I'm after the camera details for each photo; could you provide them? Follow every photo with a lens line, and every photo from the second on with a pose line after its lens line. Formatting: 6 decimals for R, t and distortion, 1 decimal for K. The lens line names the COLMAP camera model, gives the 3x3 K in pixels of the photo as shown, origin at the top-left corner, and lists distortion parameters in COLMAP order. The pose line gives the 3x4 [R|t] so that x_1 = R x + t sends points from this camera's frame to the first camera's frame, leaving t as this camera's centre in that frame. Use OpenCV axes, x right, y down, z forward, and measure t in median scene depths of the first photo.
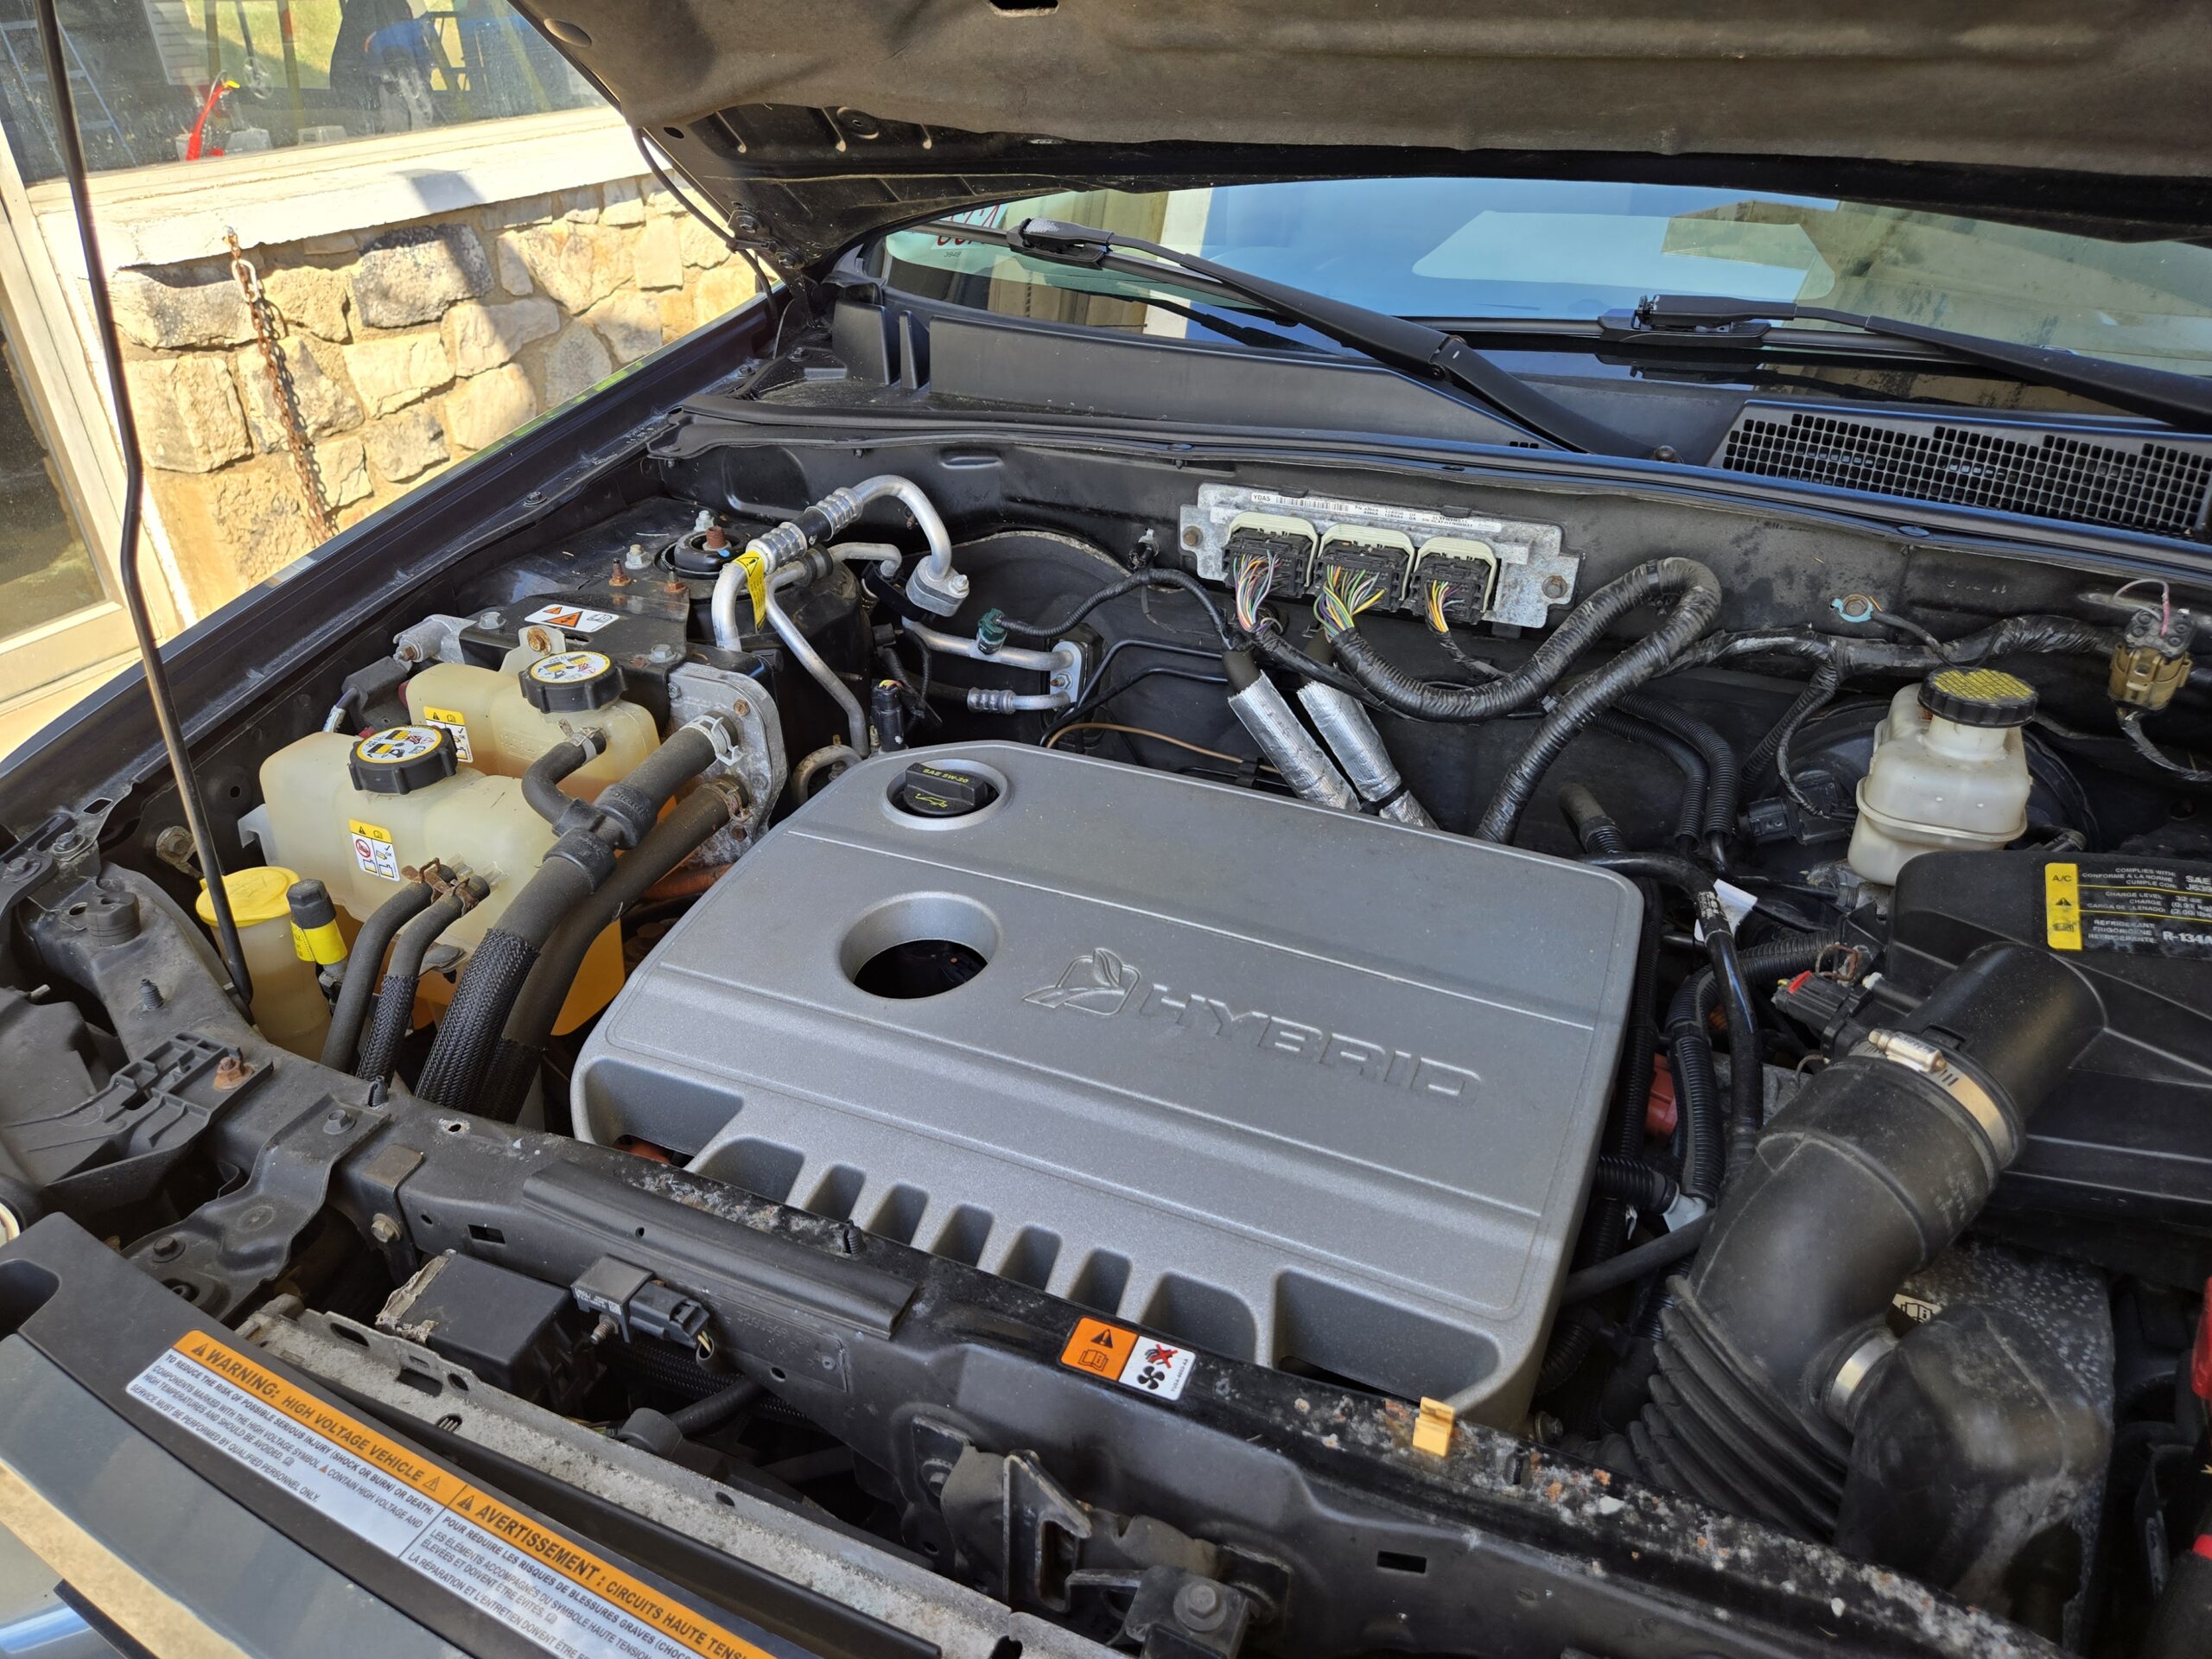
lens RADIAL K [[1476.3, 0, 1097.7], [0, 1476.3, 852.5], [0, 0, 1]] dist [0.062772, -0.054408]
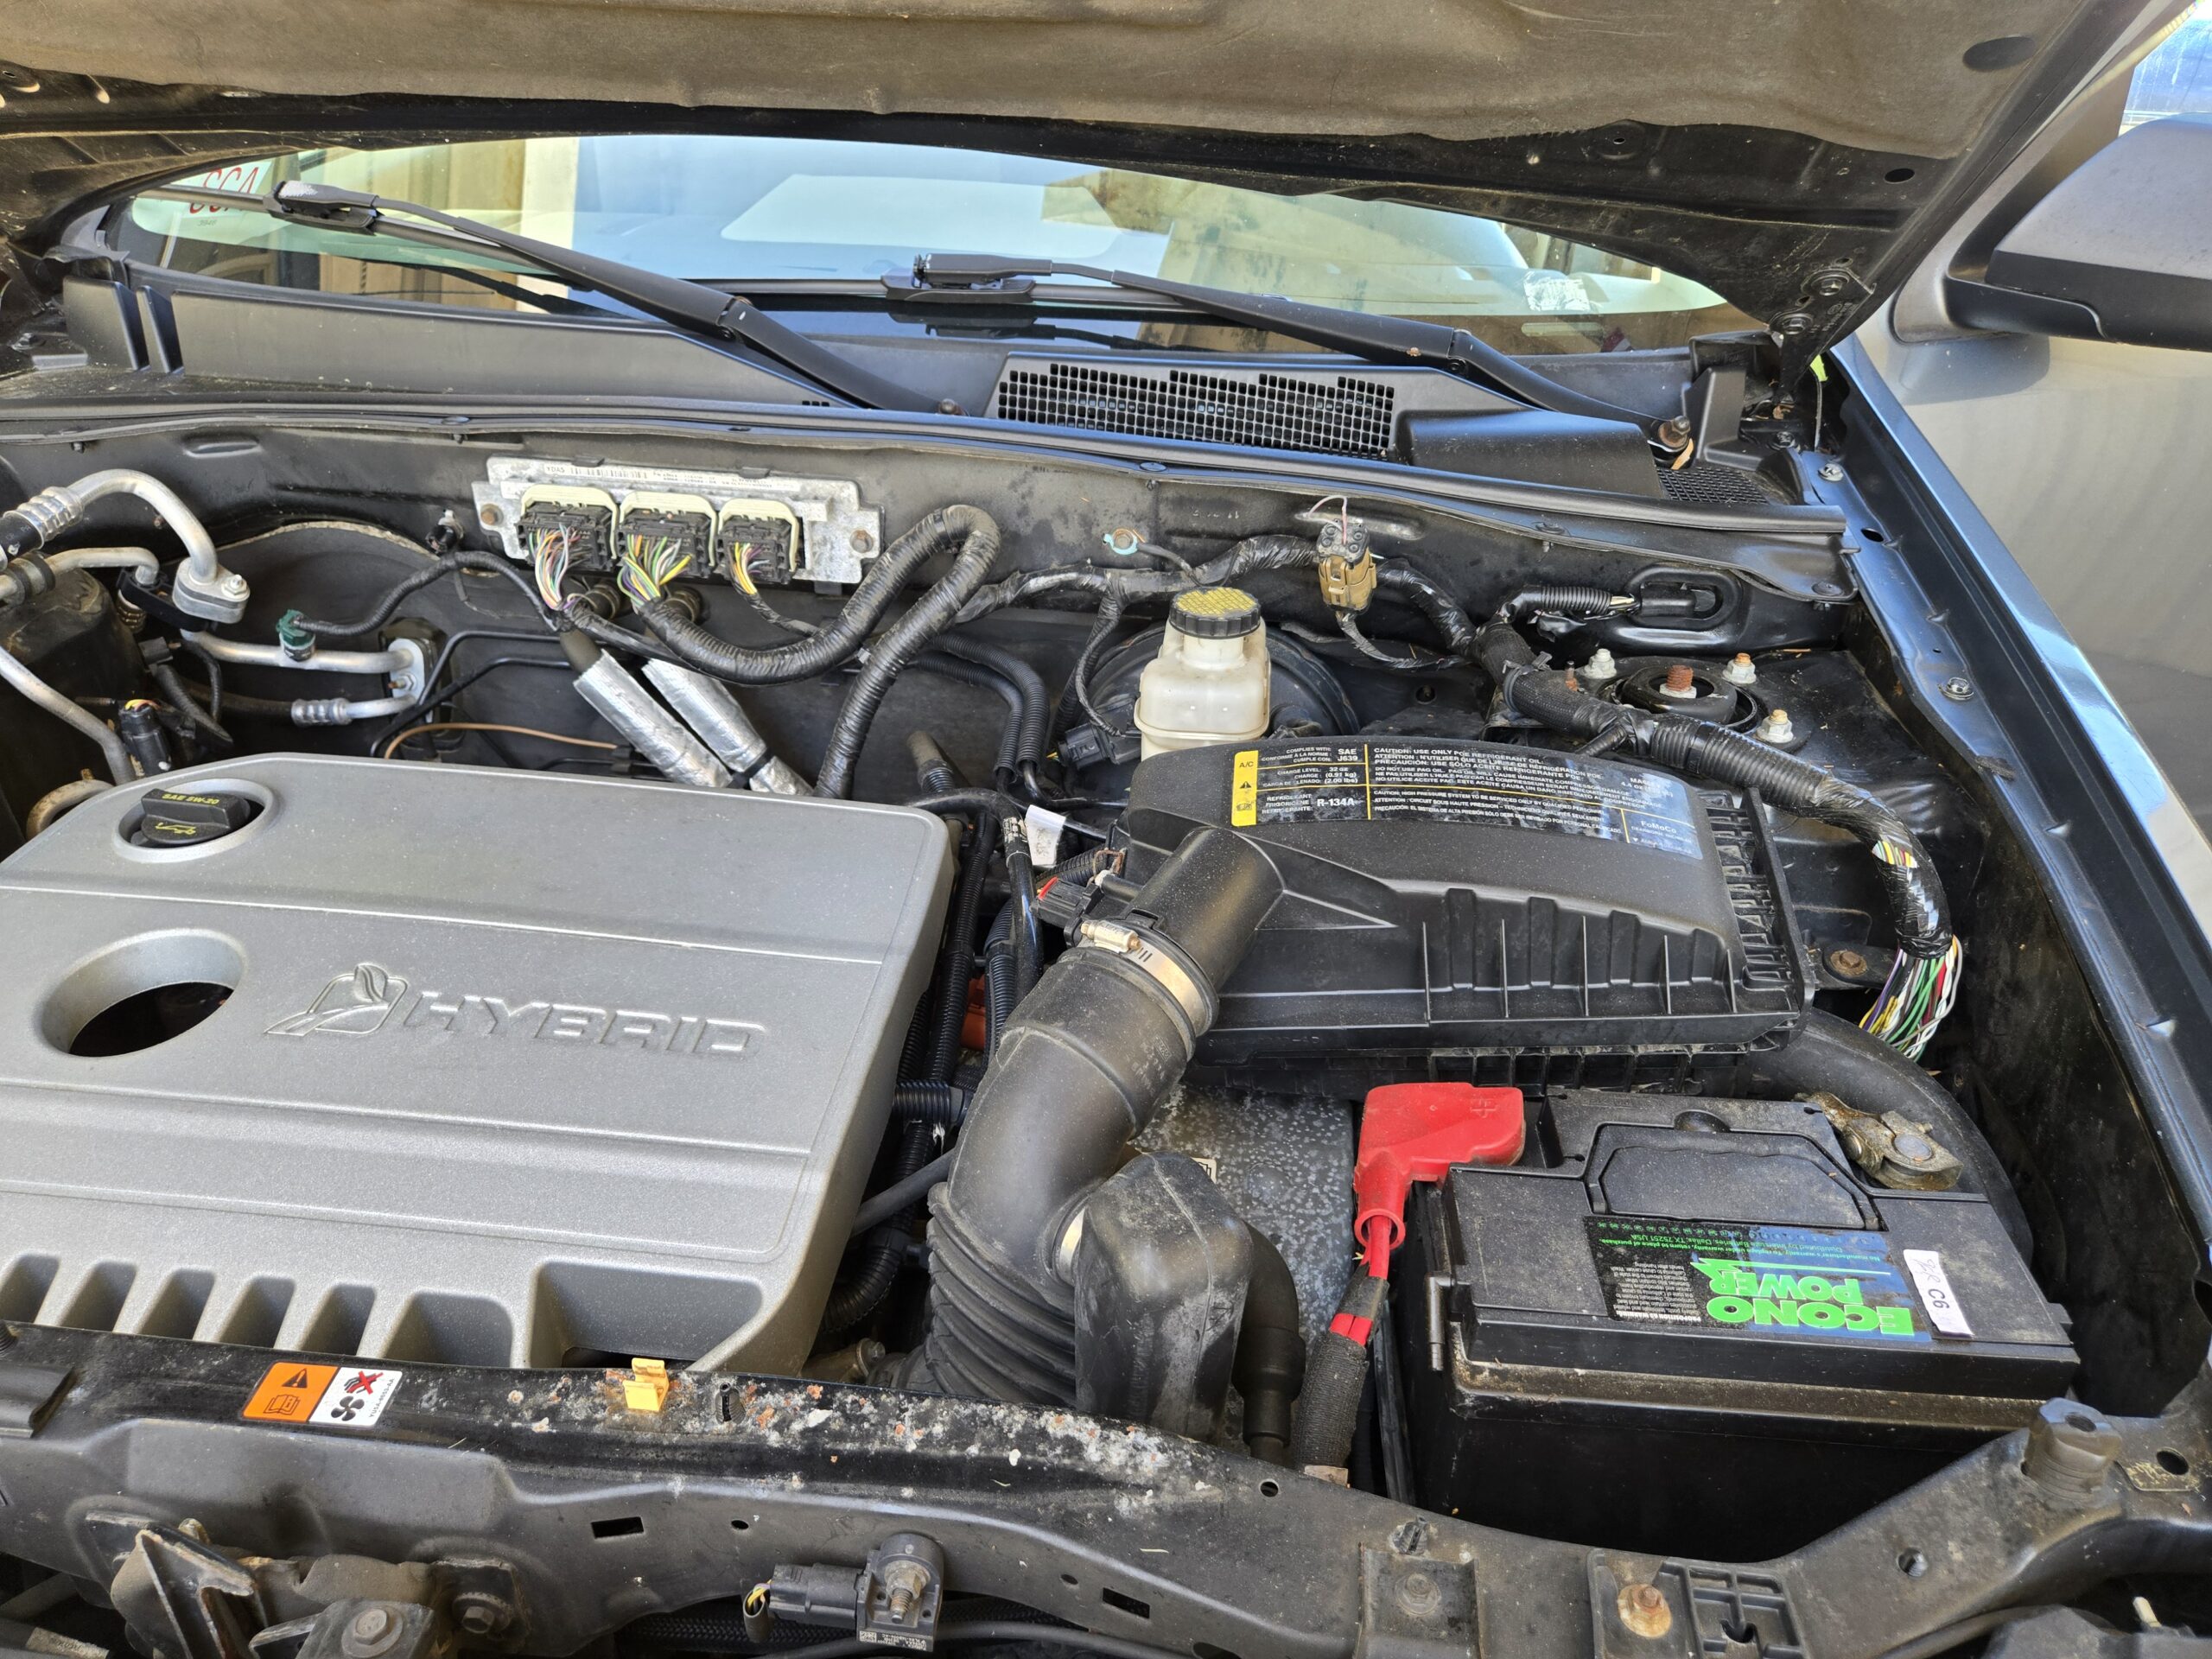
lens RADIAL K [[1476.3, 0, 1110.6], [0, 1476.3, 850.4], [0, 0, 1]] dist [0.062772, -0.054408]
pose [[0.949311, -0.135787, 0.283496, 0.178846], [0.132532, 0.990702, 0.030726, 0.026935], [-0.285032, 0.008404, 0.958481, -0.027276]]
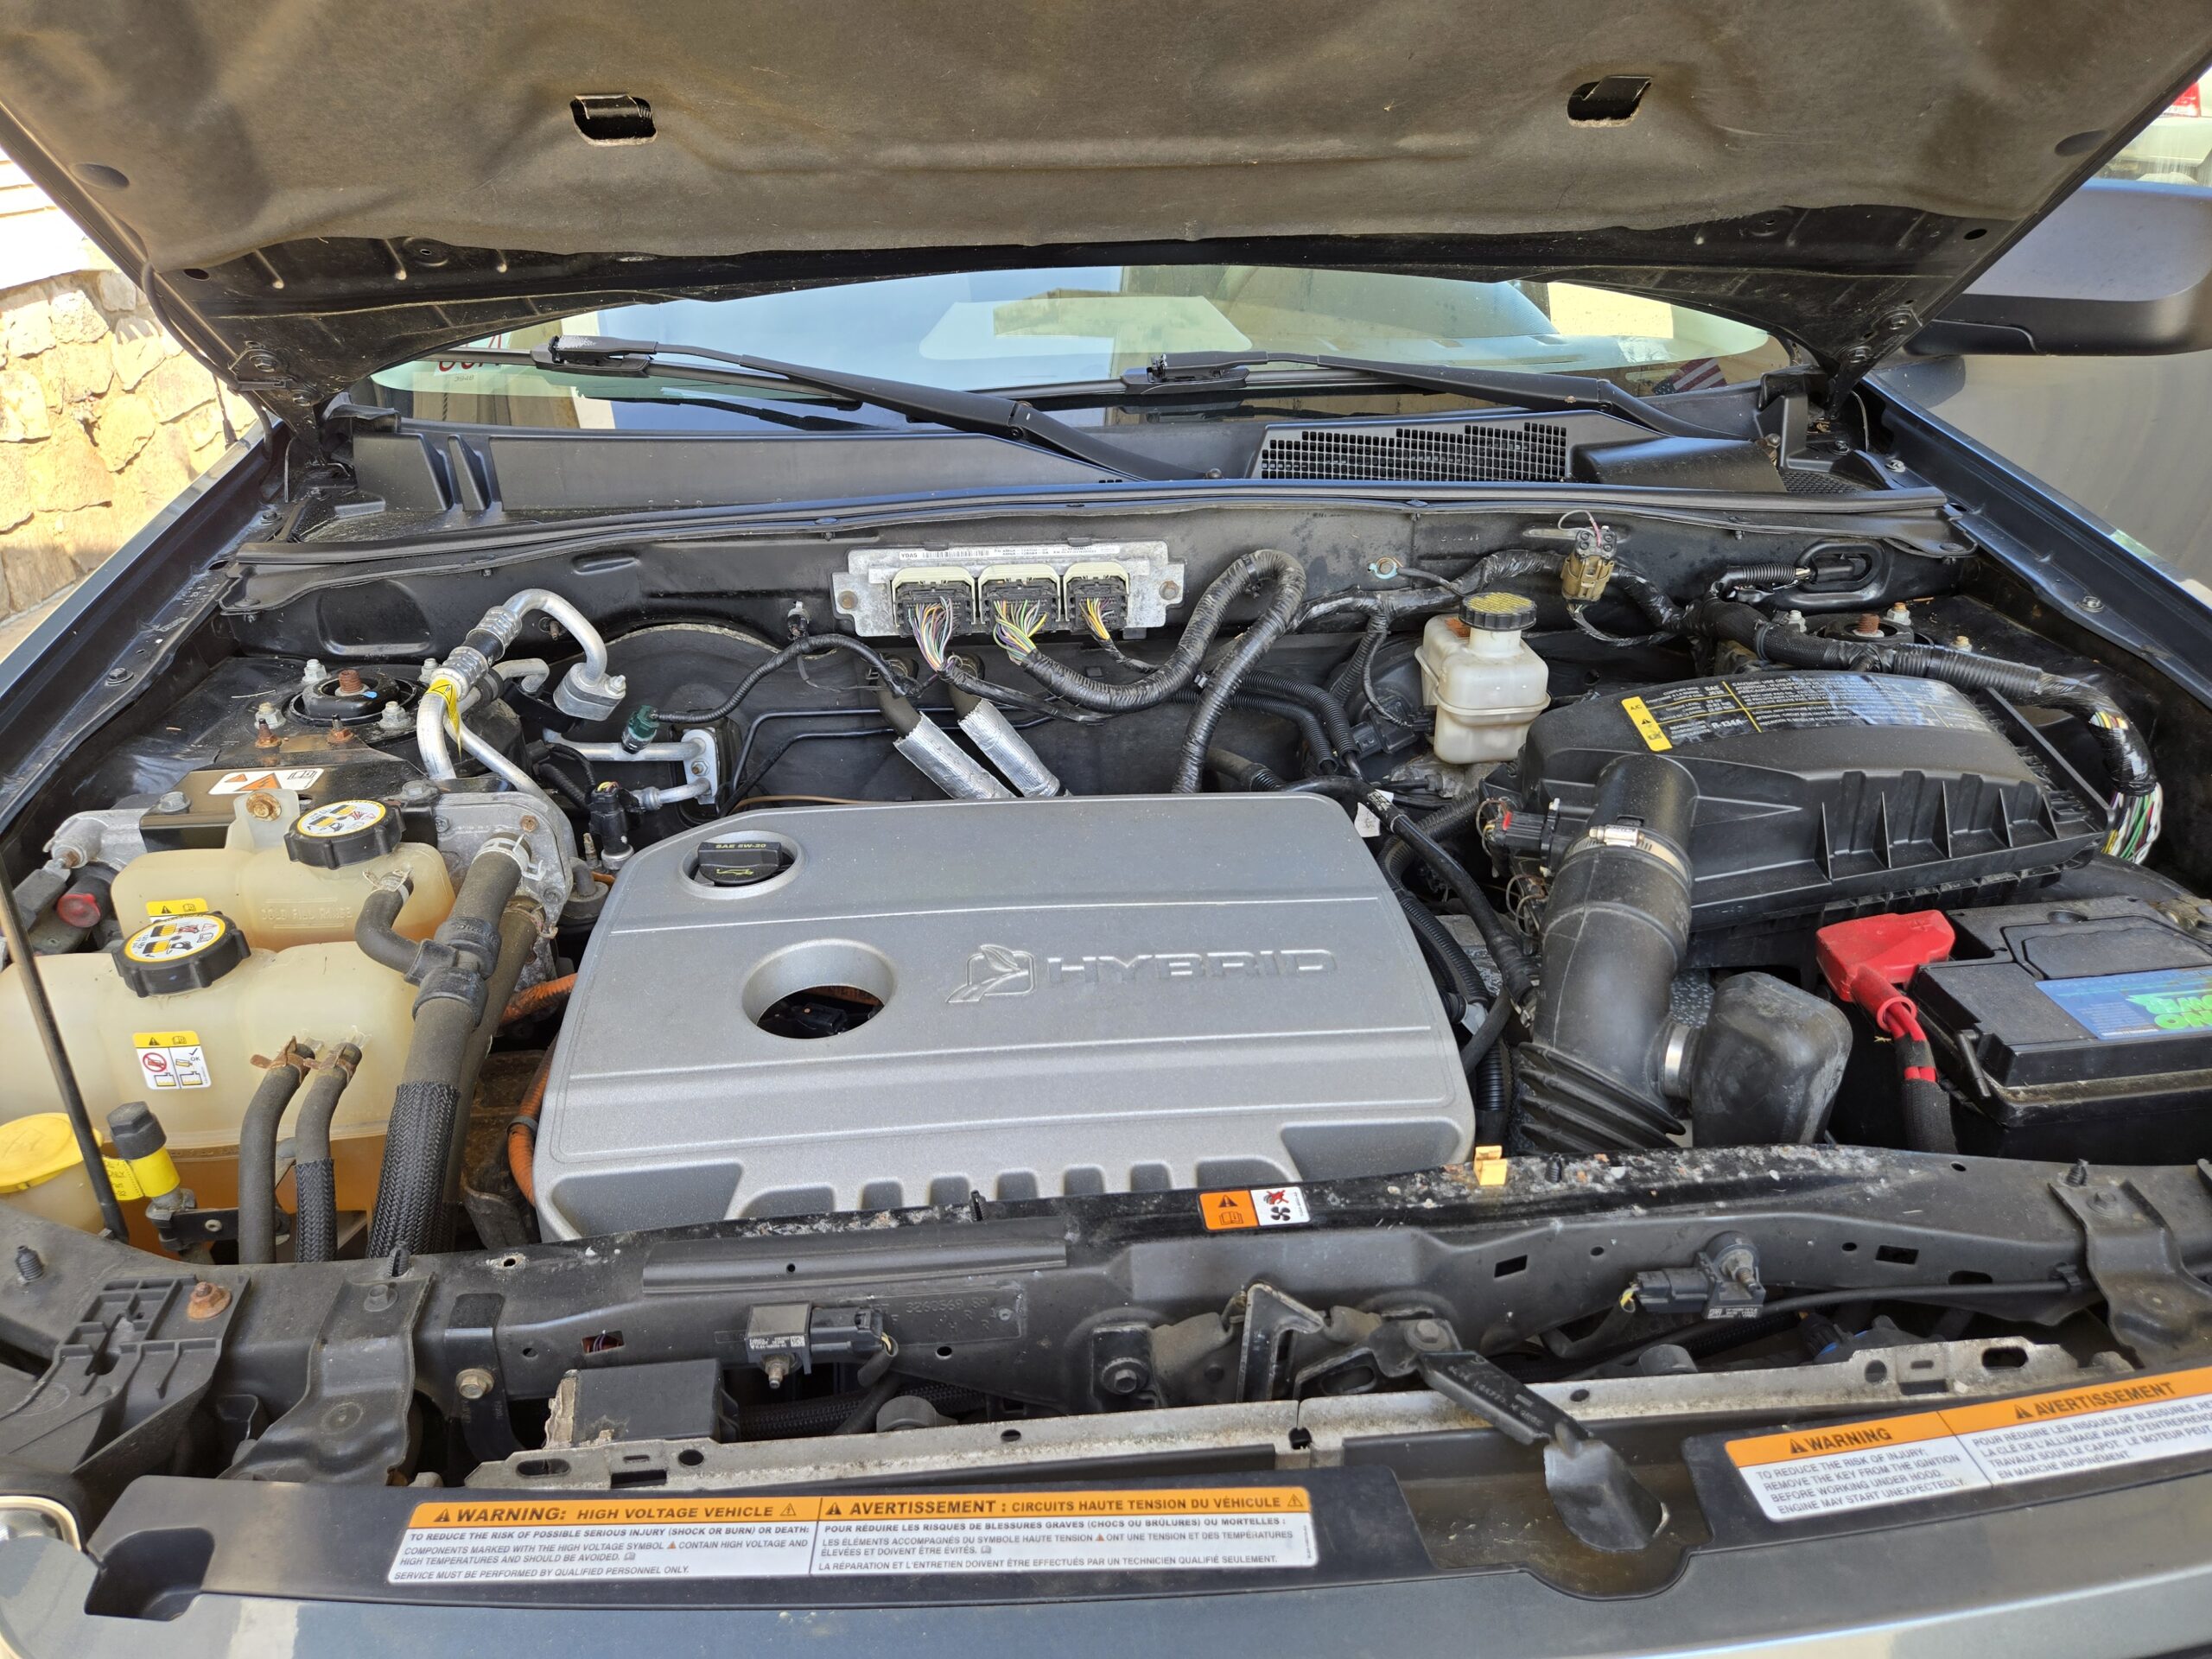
lens RADIAL K [[1476.3, 0, 1079.3], [0, 1476.3, 844.8], [0, 0, 1]] dist [0.062772, -0.054408]
pose [[0.879044, -0.223496, 0.421106, -0.364970], [0.252231, 0.967580, -0.012995, 0.022904], [-0.404550, 0.117639, 0.906918, -0.046748]]
